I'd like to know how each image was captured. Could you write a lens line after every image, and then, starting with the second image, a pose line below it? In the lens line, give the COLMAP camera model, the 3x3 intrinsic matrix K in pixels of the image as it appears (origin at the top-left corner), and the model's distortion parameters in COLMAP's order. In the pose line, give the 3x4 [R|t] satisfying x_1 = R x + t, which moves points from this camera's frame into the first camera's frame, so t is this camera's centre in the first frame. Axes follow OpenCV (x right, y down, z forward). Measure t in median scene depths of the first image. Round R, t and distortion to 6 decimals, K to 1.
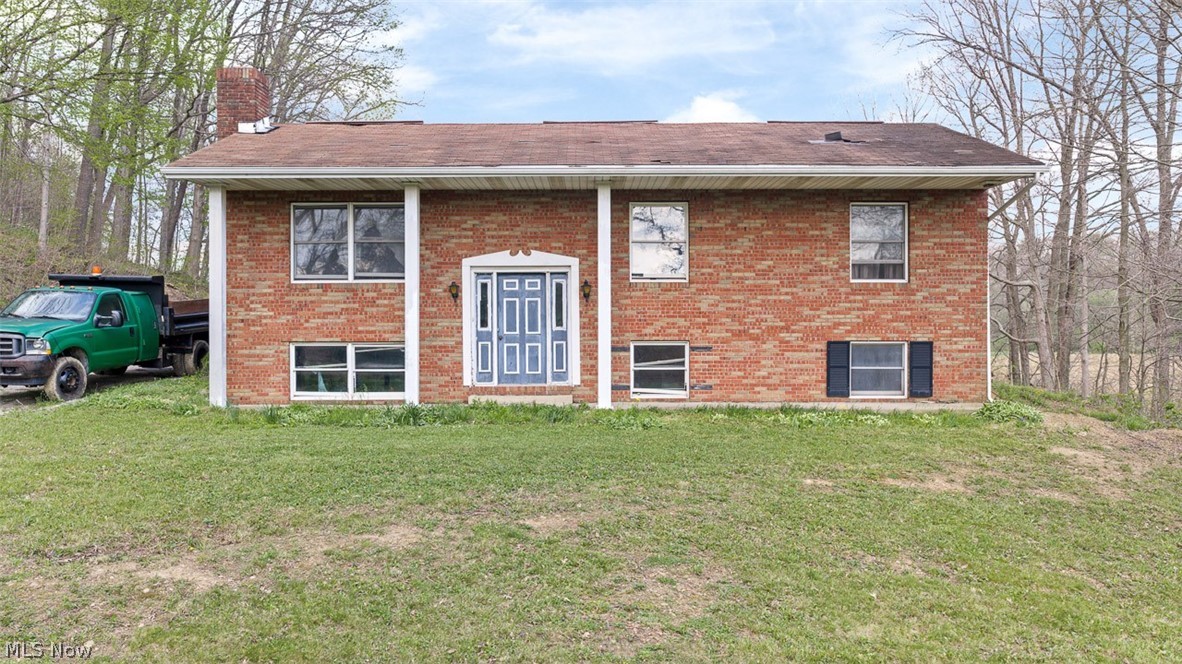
lens RADIAL K [[941.0, 0, 590.7], [0, 941.0, 332.7], [0, 0, 1]] dist [0.010505, 0.001651]
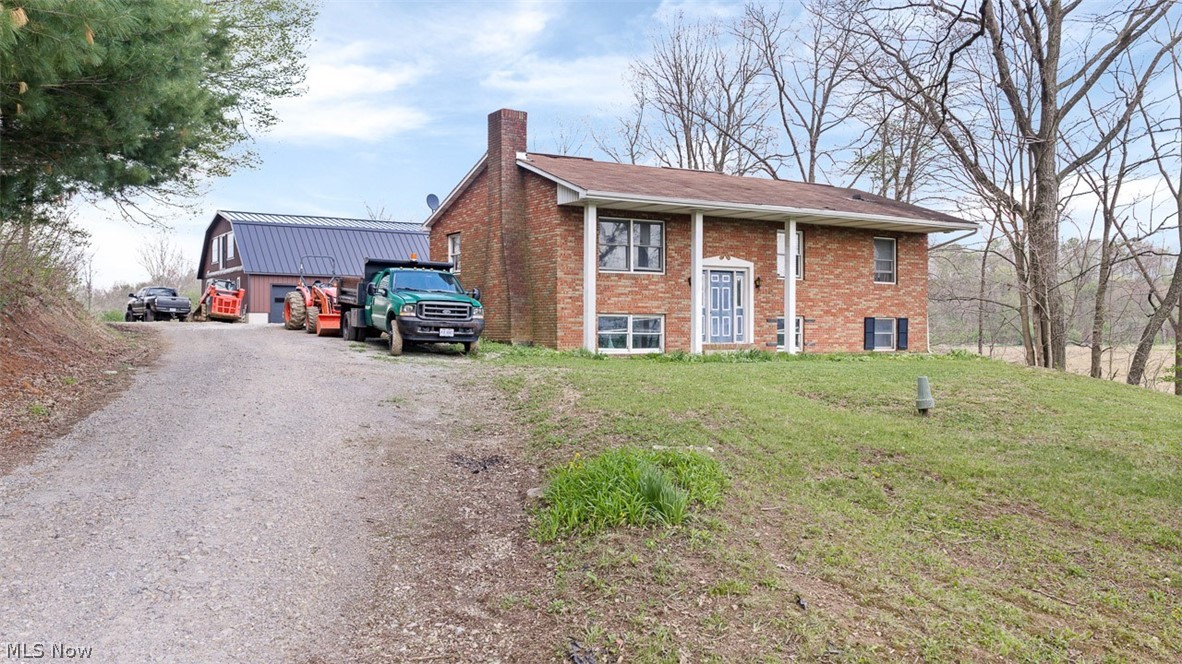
lens RADIAL K [[941.0, 0, 591.7], [0, 941.0, 331.3], [0, 0, 1]] dist [0.010505, 0.001651]
pose [[0.866733, 0.004128, 0.498755, -1.028225], [-0.001575, 0.999983, -0.005538, 0.044749], [-0.498770, 0.004014, 0.866725, -0.232287]]
